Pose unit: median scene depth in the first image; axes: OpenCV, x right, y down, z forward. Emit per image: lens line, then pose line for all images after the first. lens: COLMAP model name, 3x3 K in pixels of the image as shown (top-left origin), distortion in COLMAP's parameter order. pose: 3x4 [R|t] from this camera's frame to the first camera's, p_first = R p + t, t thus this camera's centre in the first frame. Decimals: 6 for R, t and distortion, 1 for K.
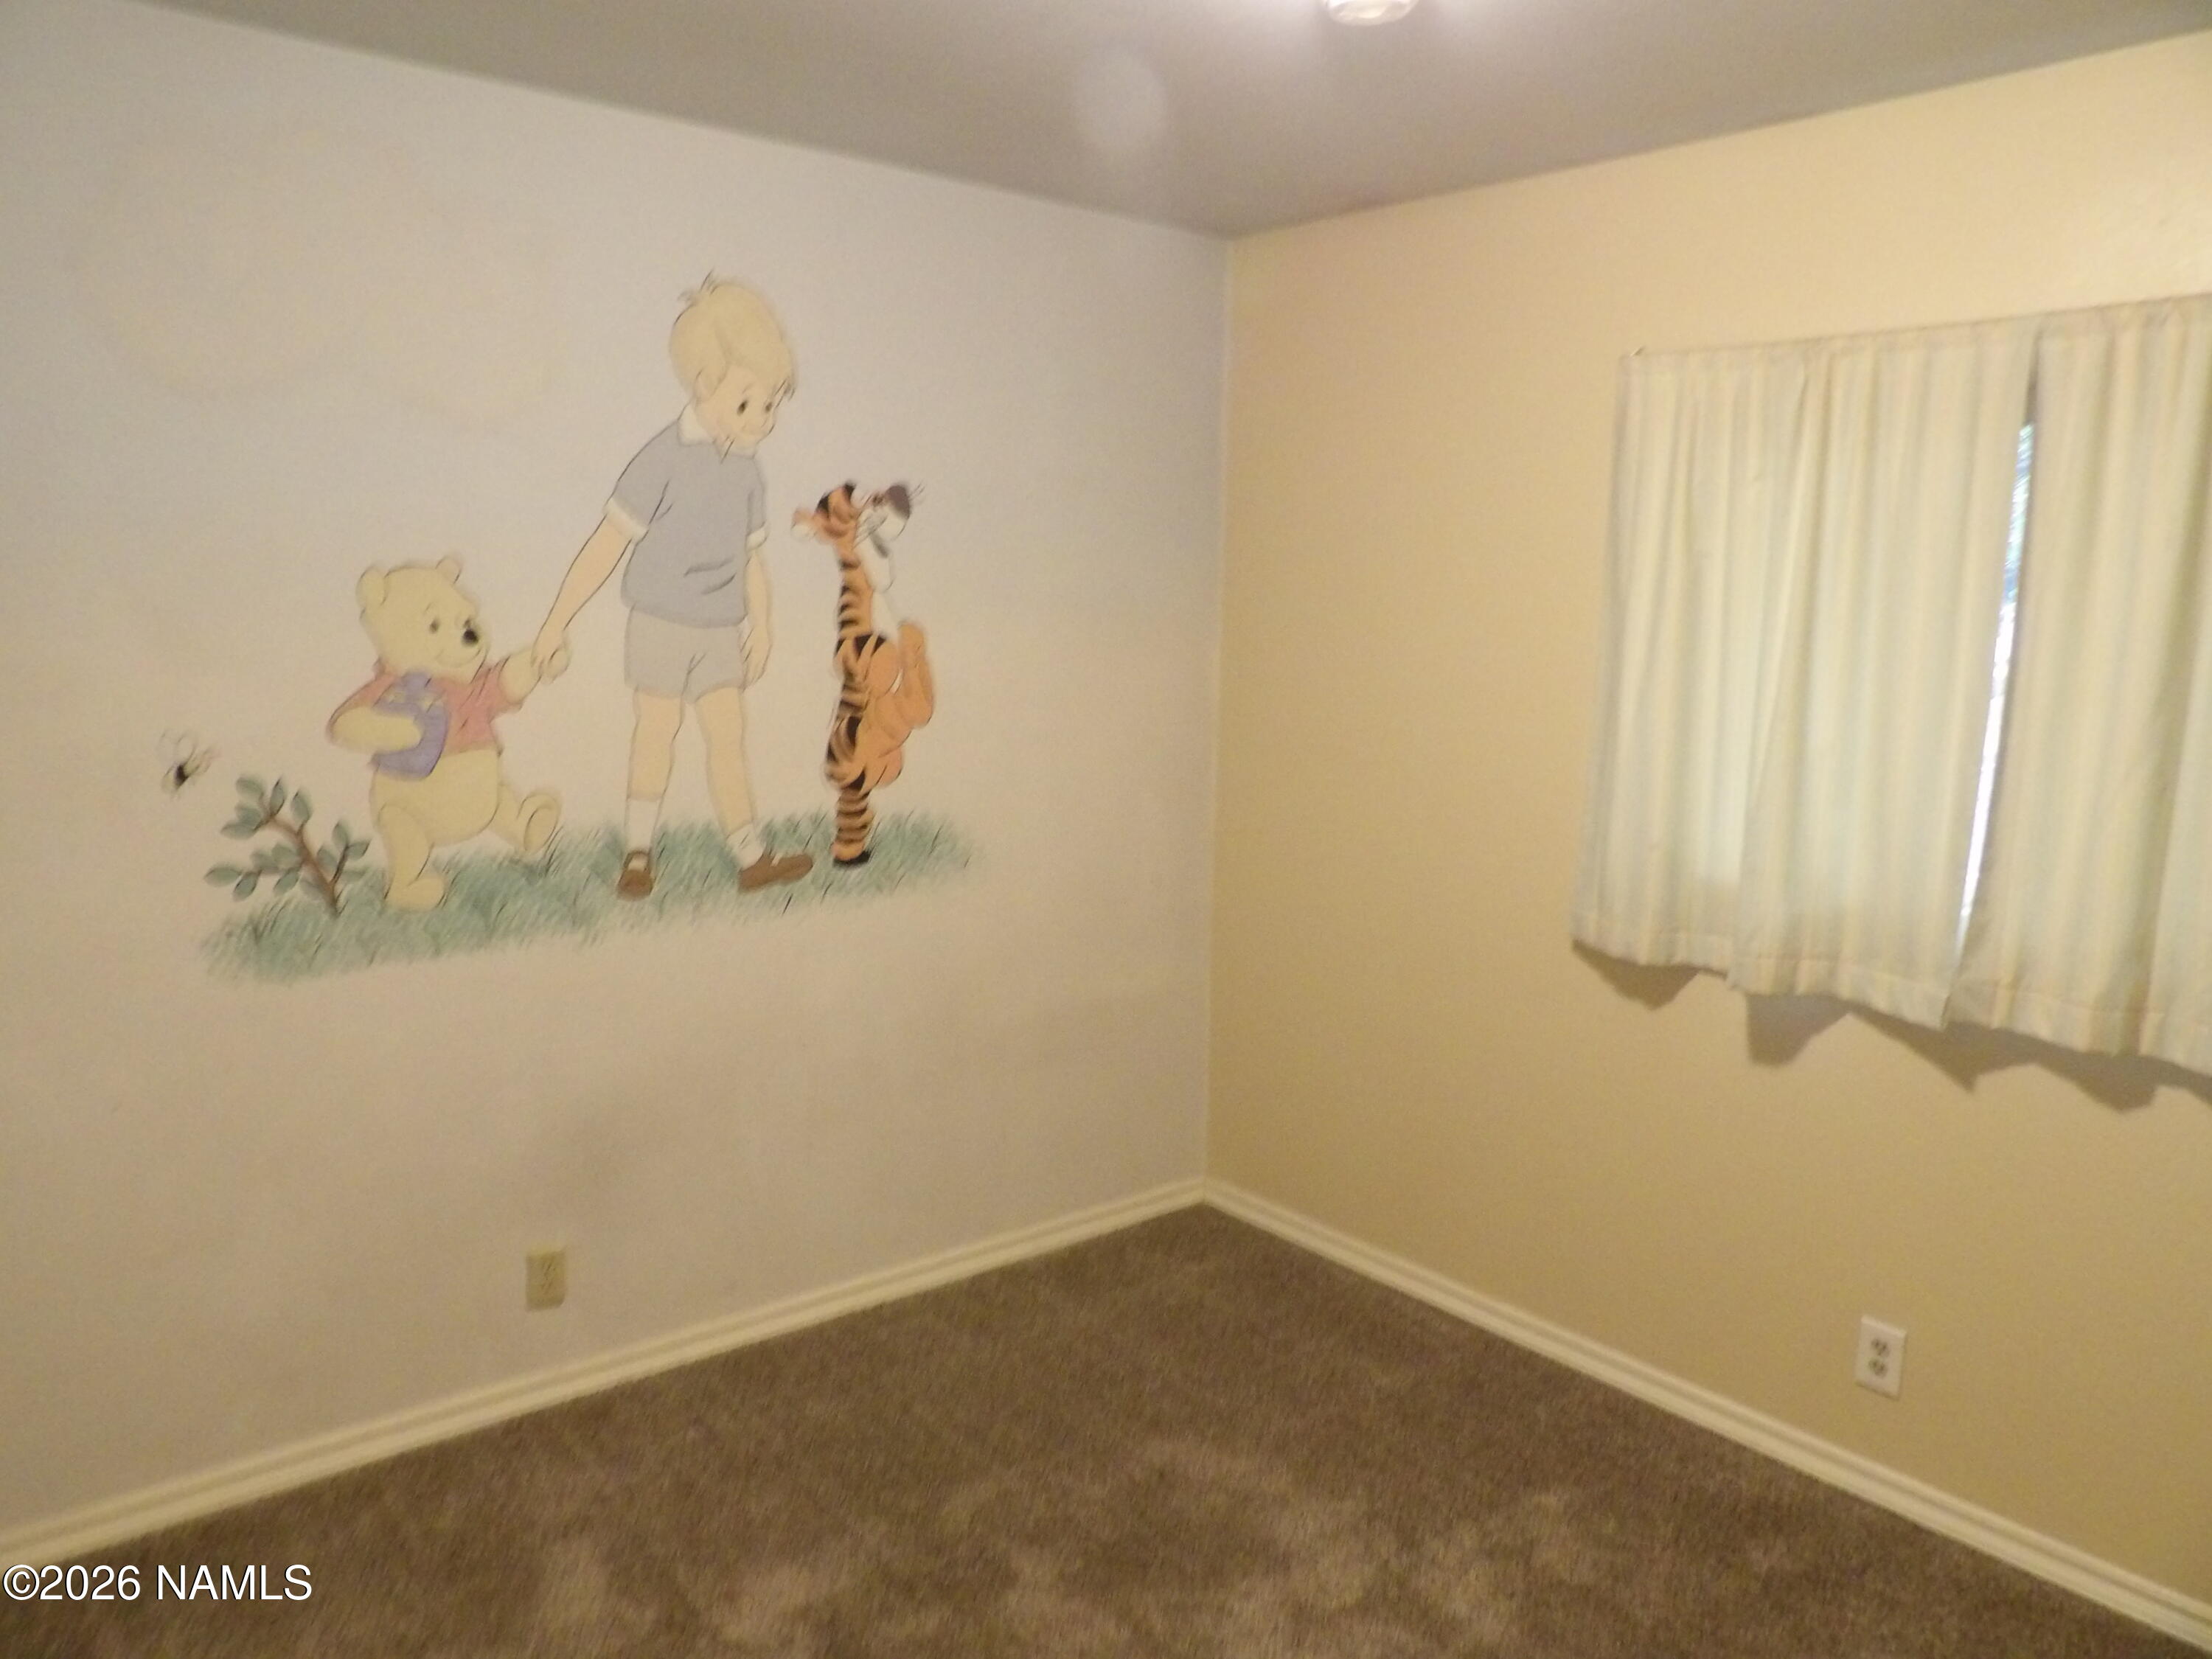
lens RADIAL K [[1551.0, 0, 1100.3], [0, 1551.0, 827.9], [0, 0, 1]] dist [-0.004462, 0.003471]
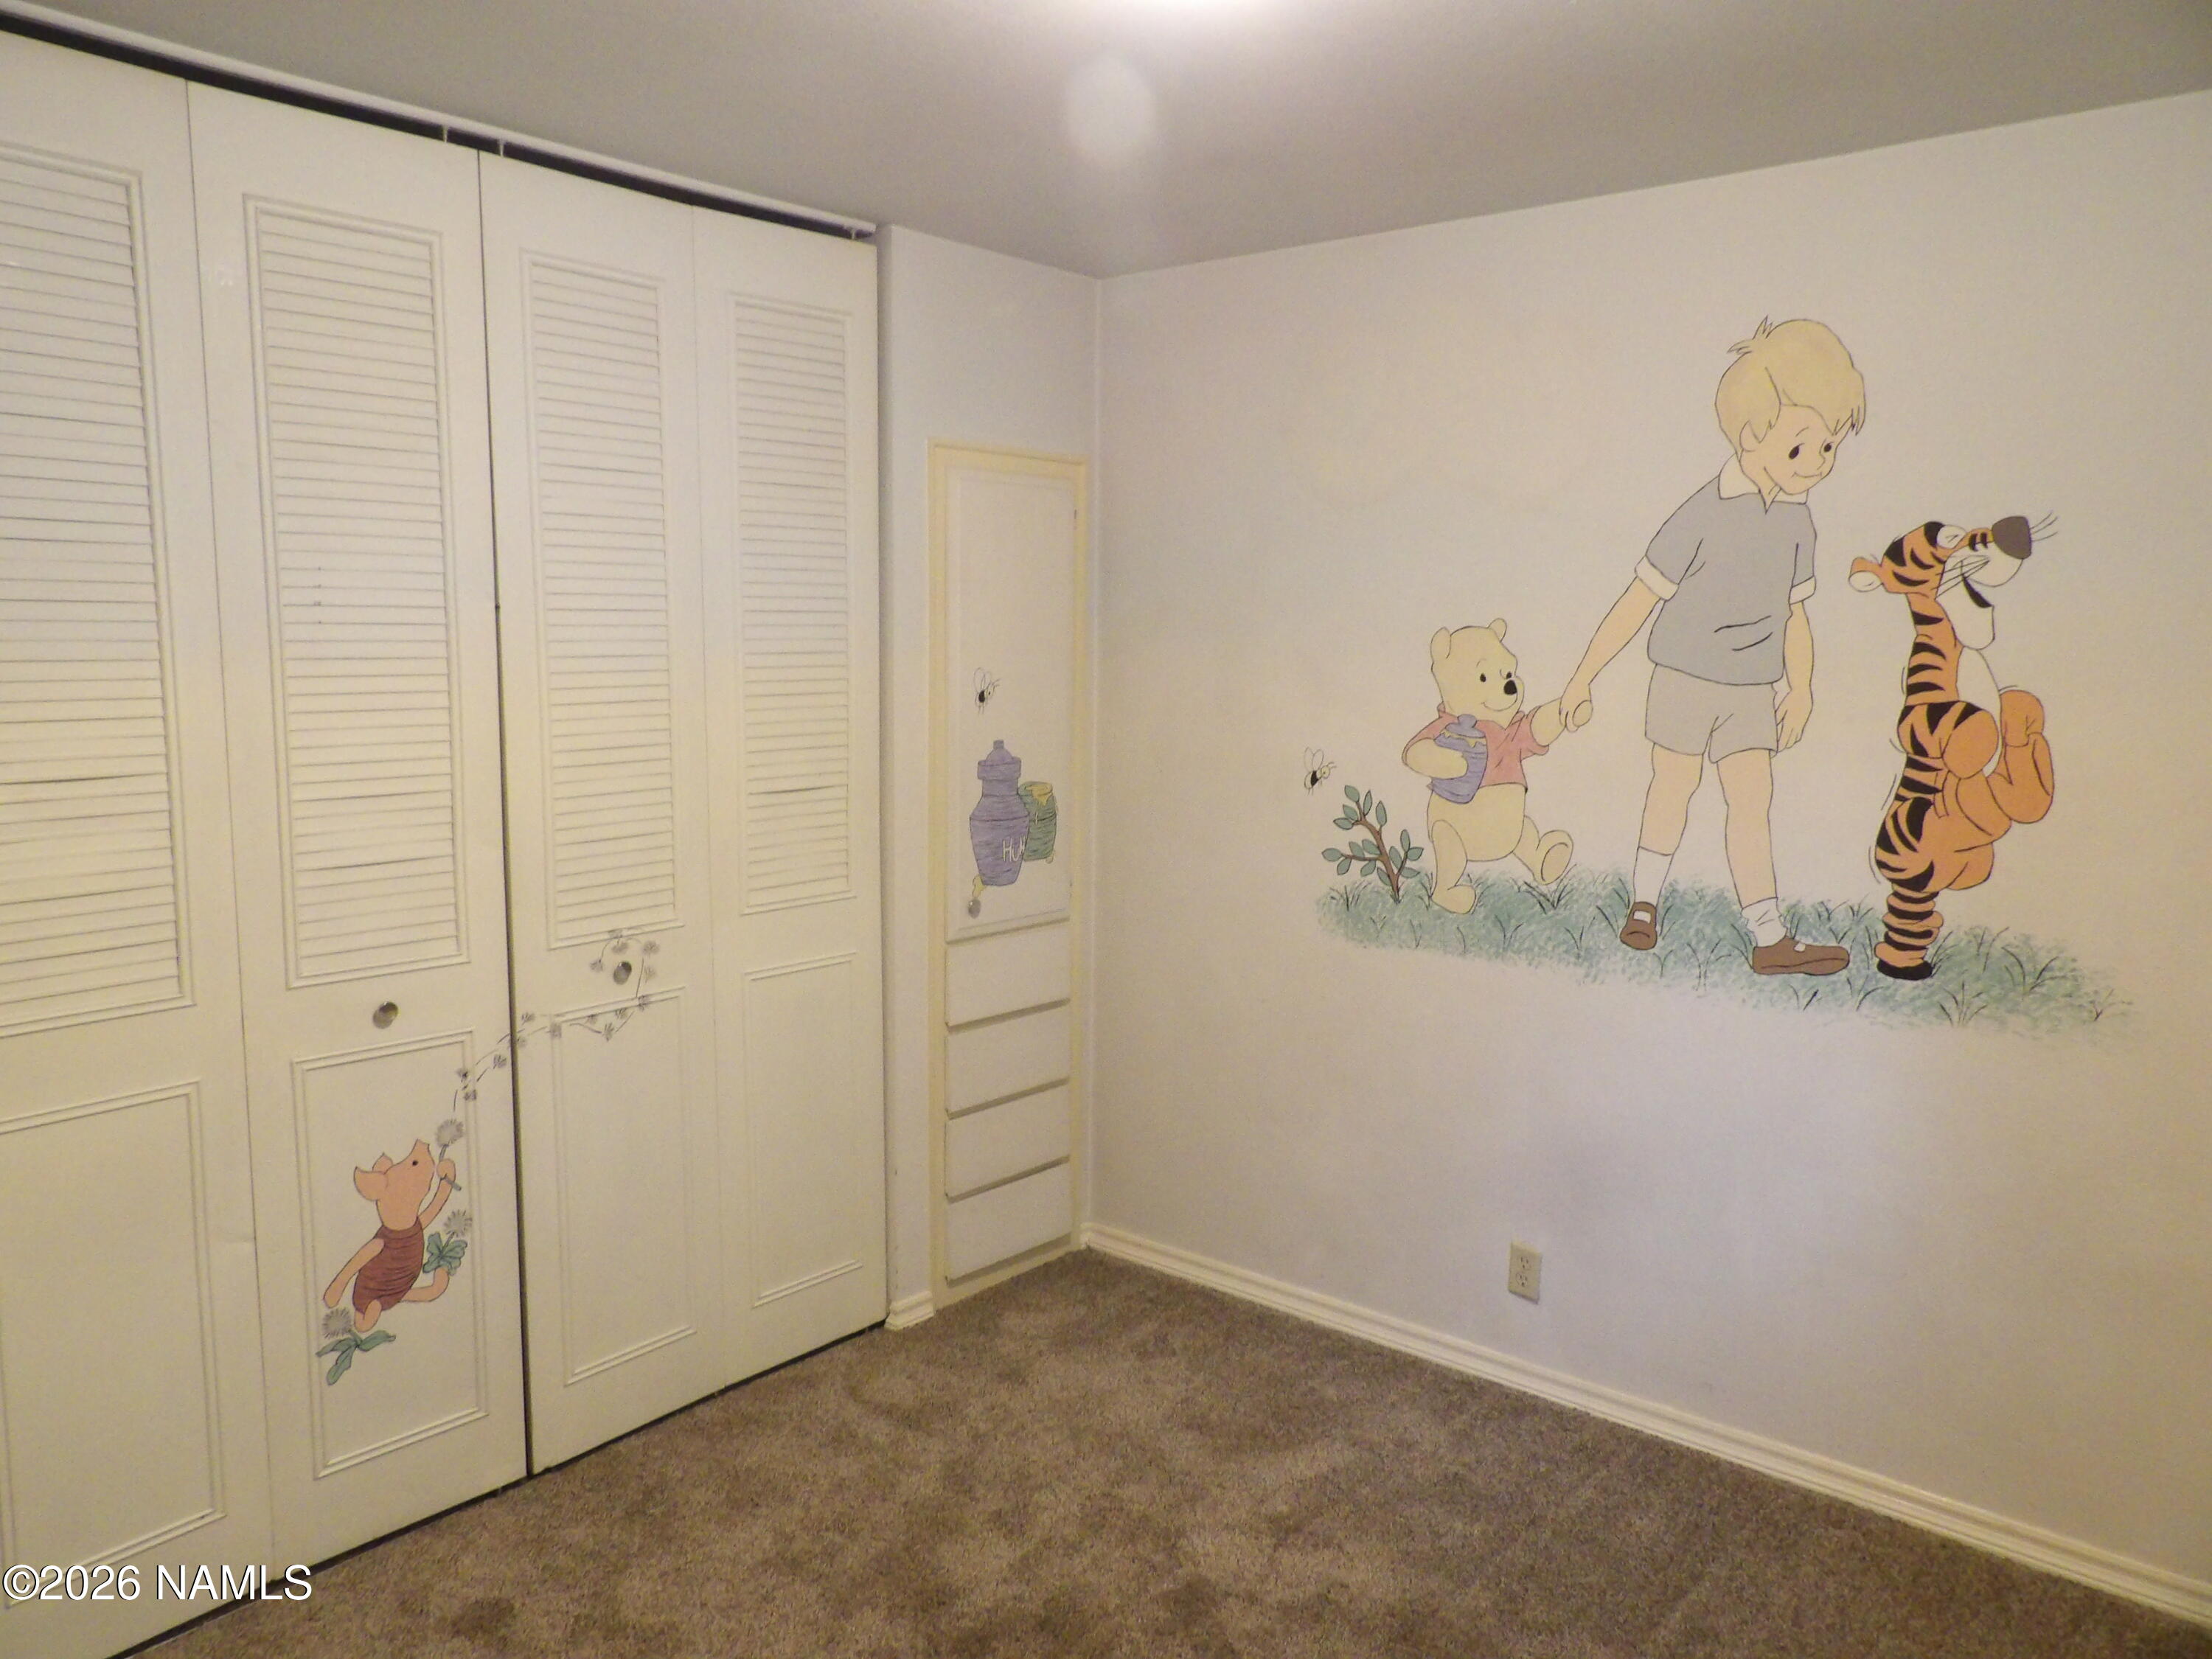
lens RADIAL K [[1551.0, 0, 1101.1], [0, 1551.0, 832.4], [0, 0, 1]] dist [-0.004462, 0.003471]
pose [[0.211160, 0.109772, -0.971268, 0.607637], [-0.157502, 0.984510, 0.077026, -0.053283], [0.964679, 0.136712, 0.225178, 0.420945]]
